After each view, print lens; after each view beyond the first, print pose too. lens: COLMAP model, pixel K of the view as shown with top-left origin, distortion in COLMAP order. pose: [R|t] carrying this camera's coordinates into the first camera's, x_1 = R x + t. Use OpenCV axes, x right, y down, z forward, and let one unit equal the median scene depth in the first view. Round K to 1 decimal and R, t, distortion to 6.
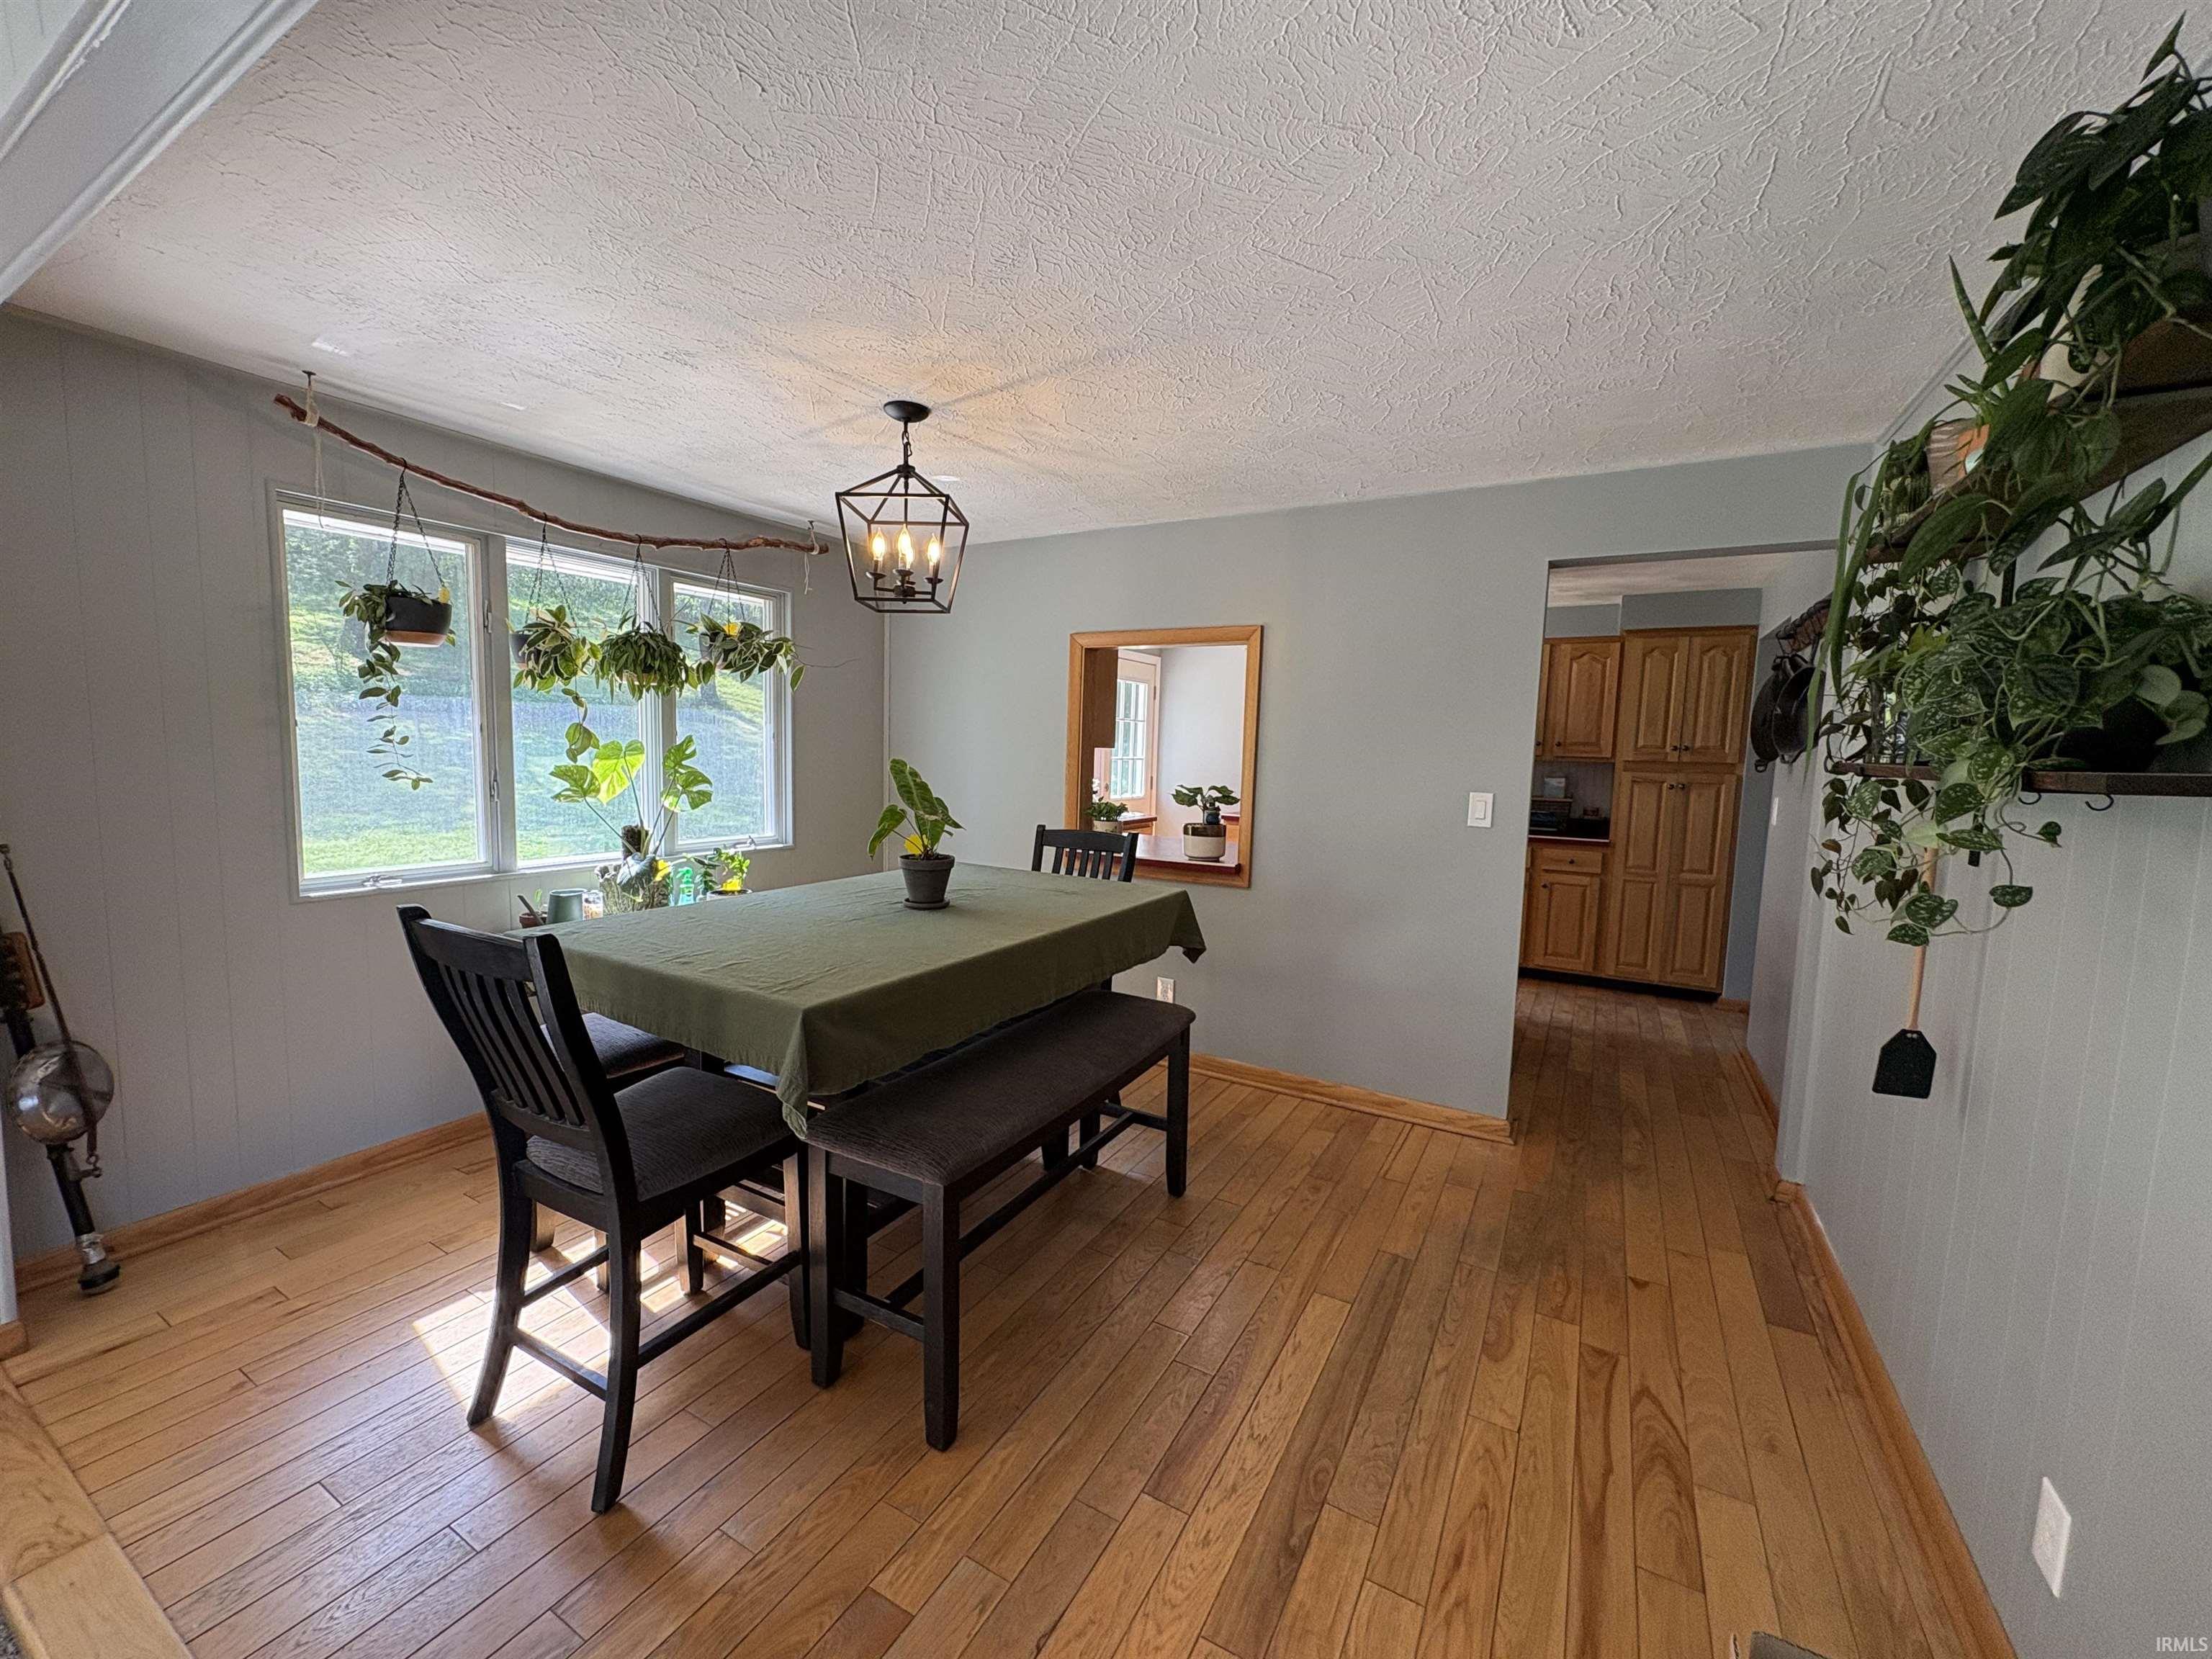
lens RADIAL K [[882.2, 0, 1103.2], [0, 882.2, 829.4], [0, 0, 1]] dist [-0.003335, 0.000353]
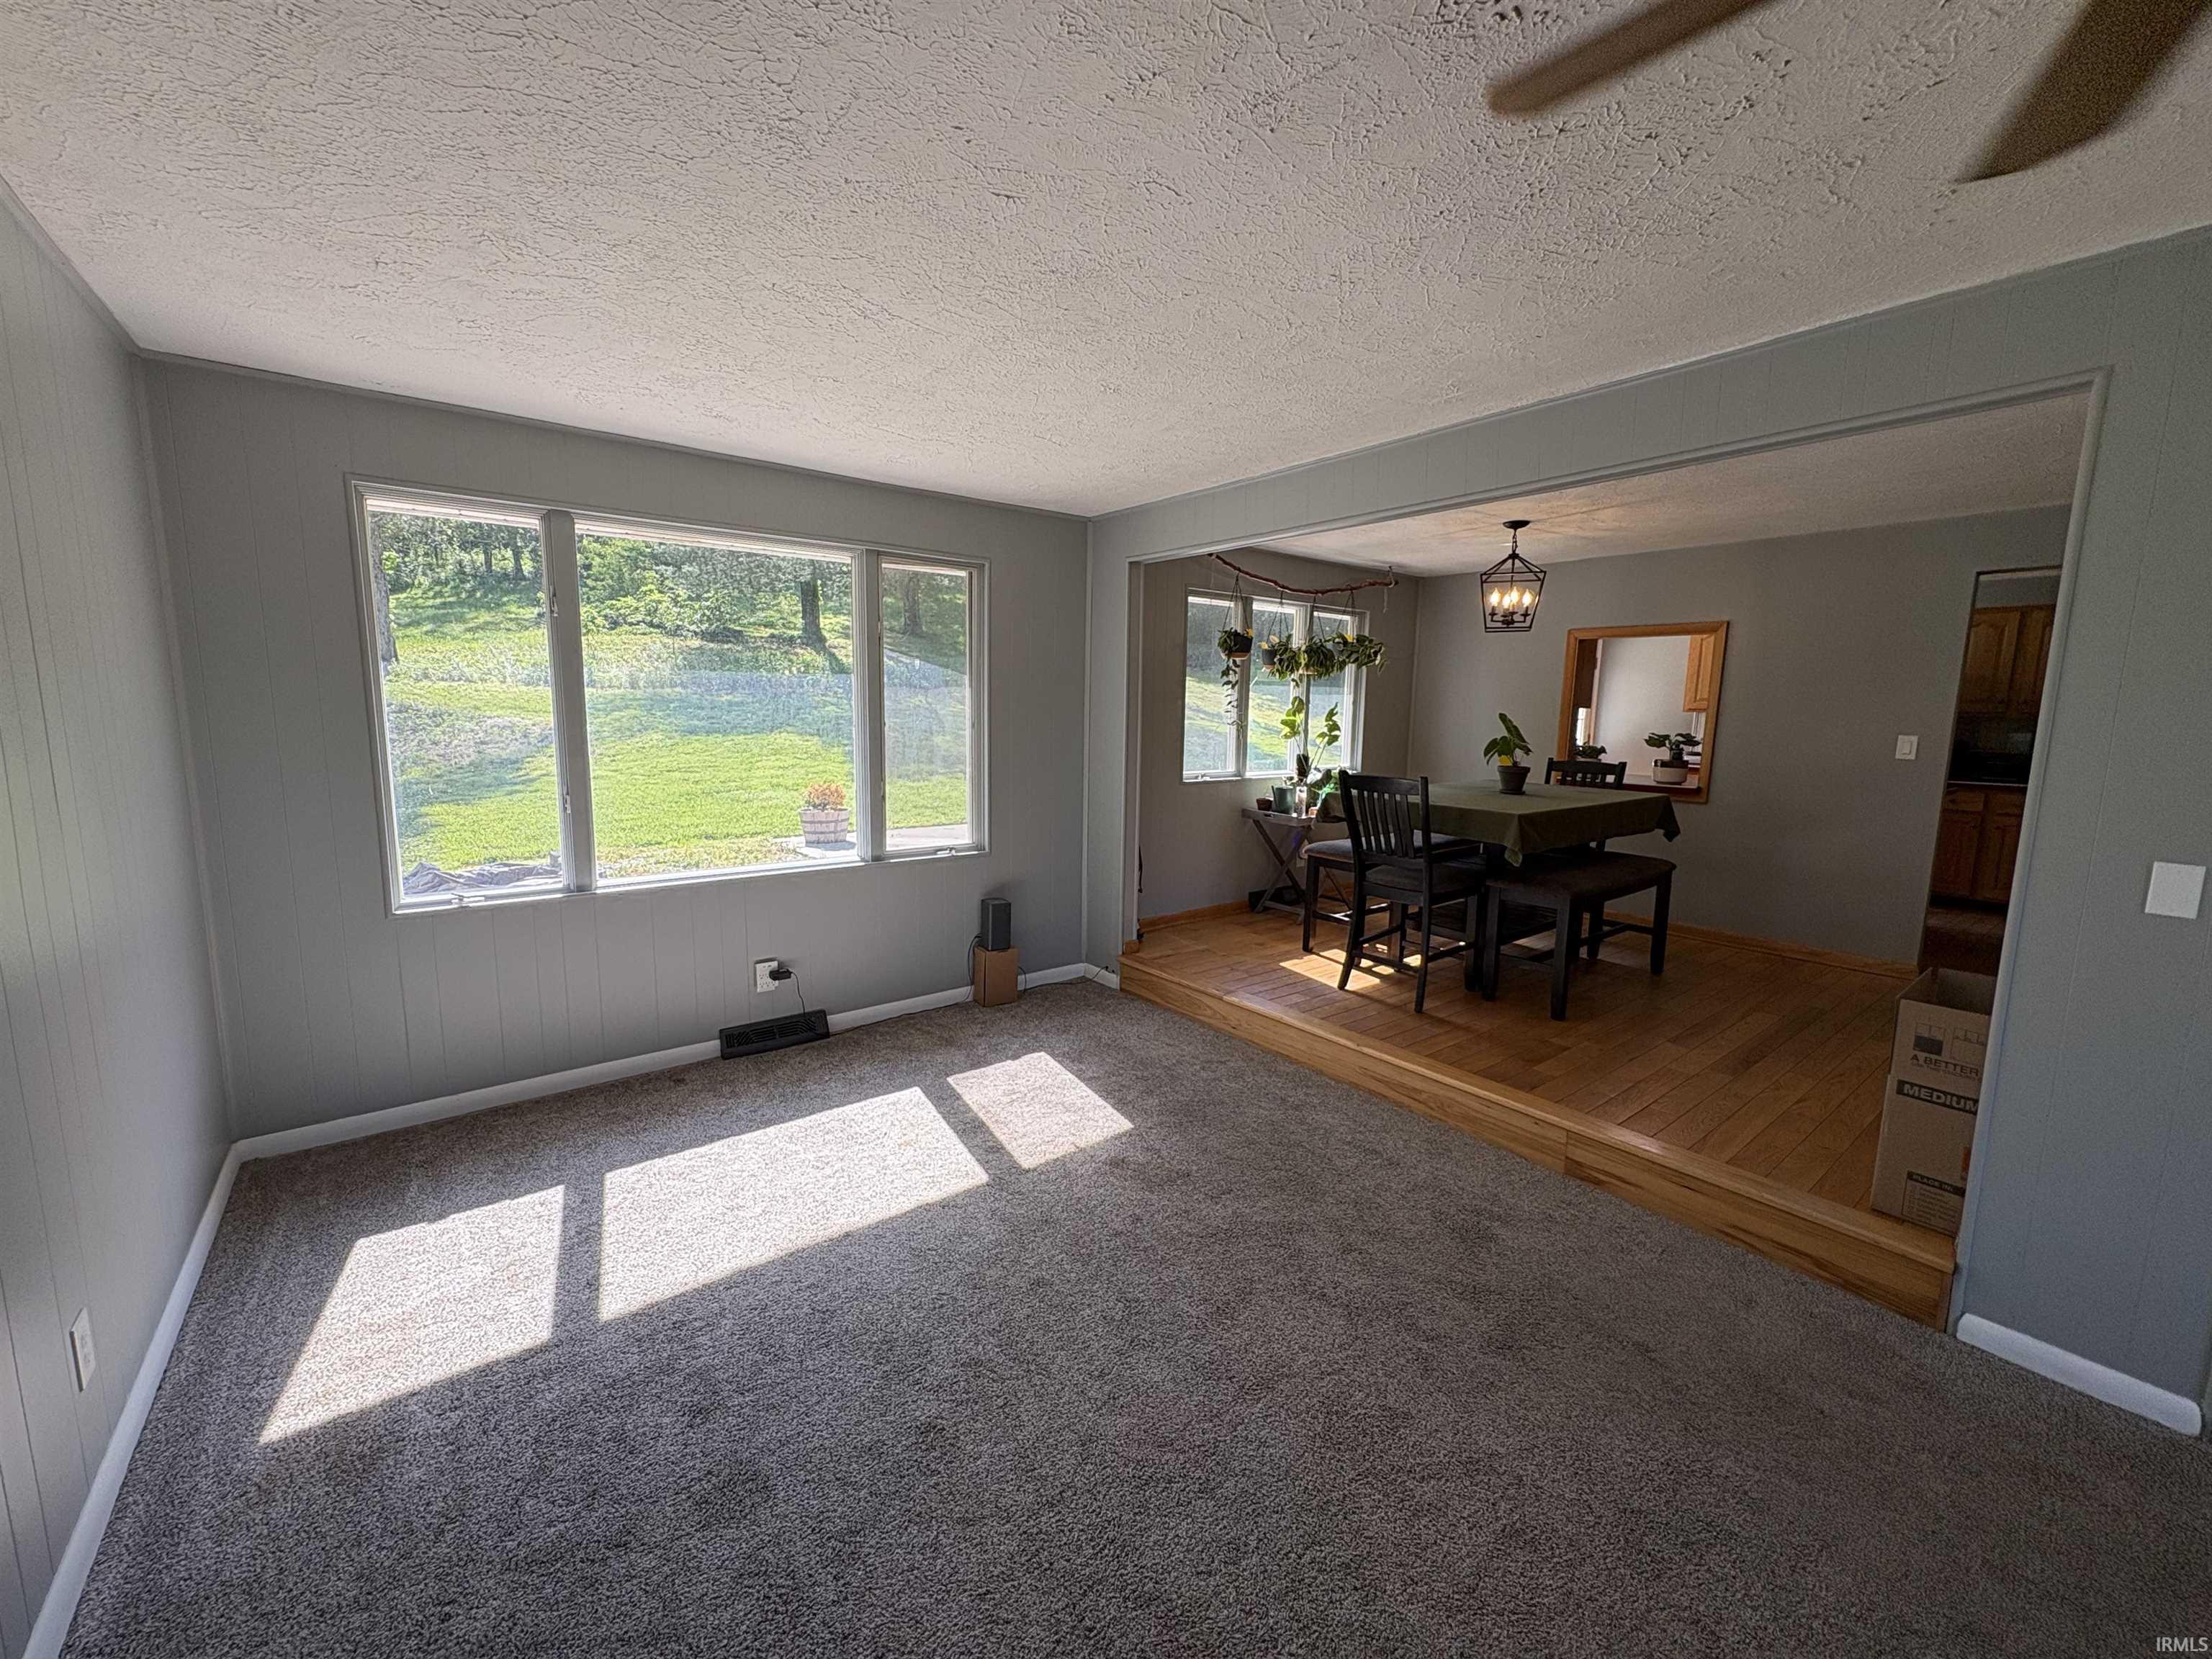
lens RADIAL K [[882.2, 0, 1101.2], [0, 882.2, 828.0], [0, 0, 1]] dist [-0.003335, 0.000353]
pose [[0.925825, 0.039450, -0.375888, -0.245752], [-0.026589, 0.998872, 0.039344, 0.089753], [0.377016, -0.026431, 0.925830, -0.839124]]
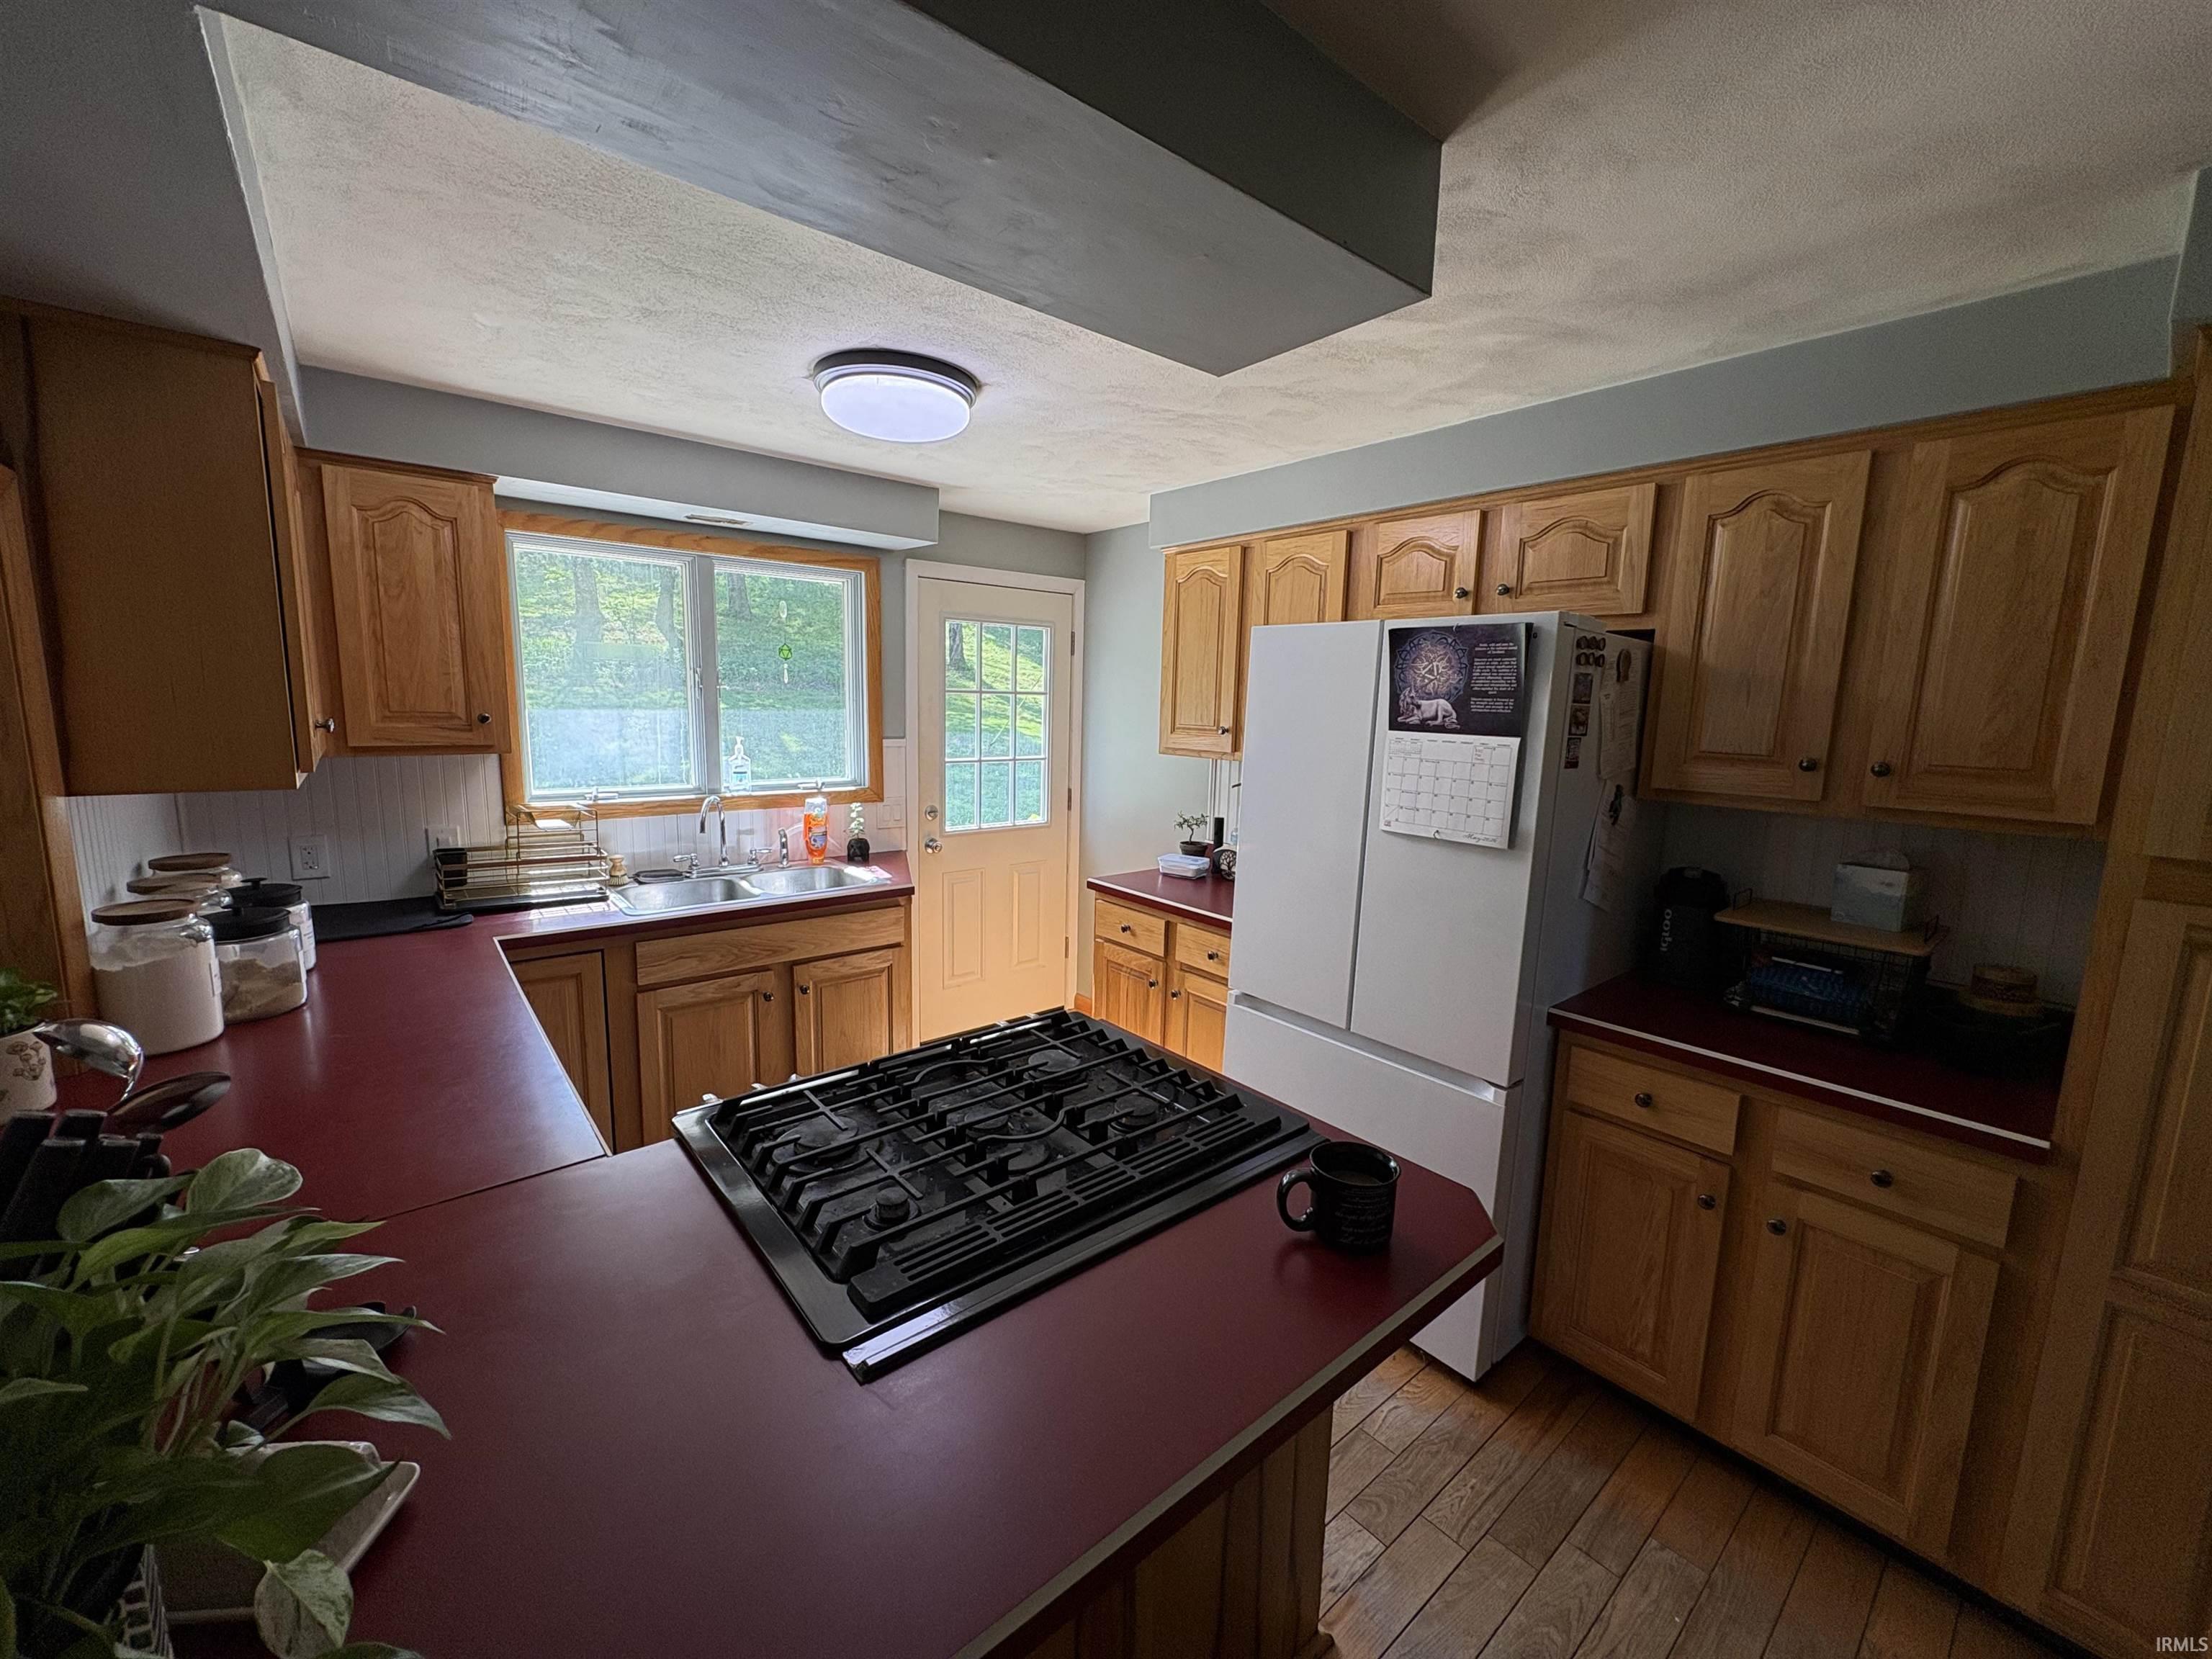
lens RADIAL K [[882.2, 0, 1106.3], [0, 882.2, 830.1], [0, 0, 1]] dist [-0.003335, 0.000353]
pose [[0.940310, 0.048649, -0.336823, 0.357158], [-0.037348, 0.998503, 0.039952, -0.076710], [0.338263, -0.024987, 0.940720, 0.599529]]
